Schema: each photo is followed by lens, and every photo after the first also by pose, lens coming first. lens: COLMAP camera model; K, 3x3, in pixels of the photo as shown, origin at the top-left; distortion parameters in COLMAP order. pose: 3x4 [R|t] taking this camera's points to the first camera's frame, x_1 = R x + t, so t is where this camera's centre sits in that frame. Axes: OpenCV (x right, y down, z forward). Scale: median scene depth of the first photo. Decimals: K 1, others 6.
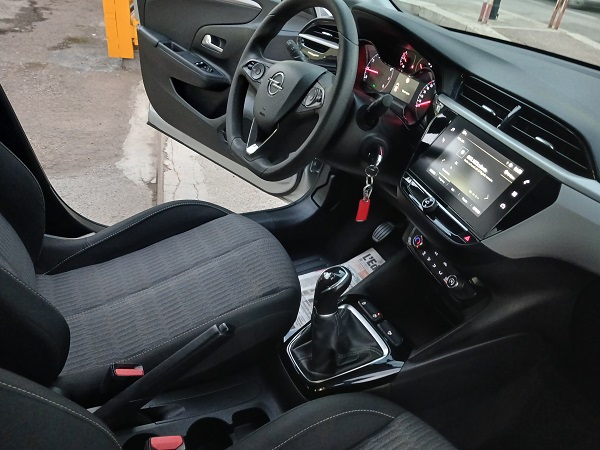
lens RADIAL K [[472.9, 0, 309.8], [0, 472.9, 225.2], [0, 0, 1]] dist [0.000165, -0.005932]
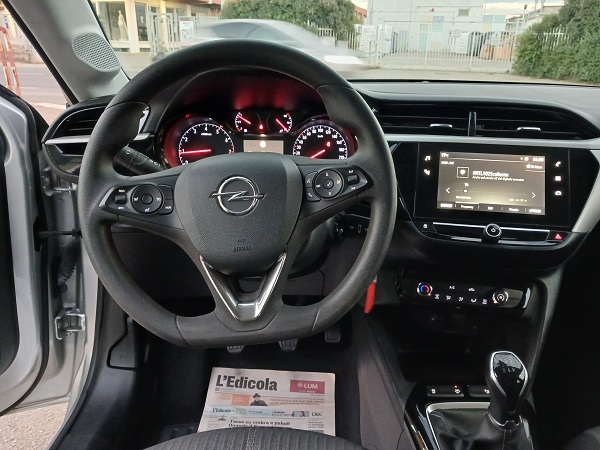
lens RADIAL K [[472.9, 0, 309.8], [0, 472.9, 225.2], [0, 0, 1]] dist [0.000165, -0.005932]
pose [[0.477620, -0.425215, 0.768811, -0.615052], [0.521225, 0.841581, 0.141655, -0.375225], [-0.707251, 0.333066, 0.623589, 0.702345]]
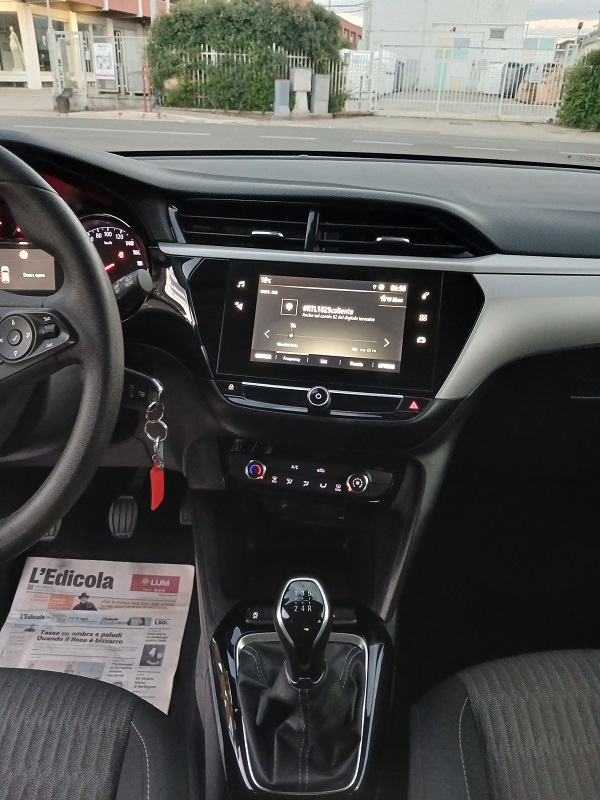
lens RADIAL K [[623.1, 0, 291.1], [0, 623.1, 400.1], [0, 0, 1]] dist [0.079705, -0.117649]
pose [[0.471523, -0.502662, 0.724567, -0.362341], [0.515659, 0.823692, 0.235856, -0.260446], [-0.715376, 0.262418, 0.647591, 0.517207]]
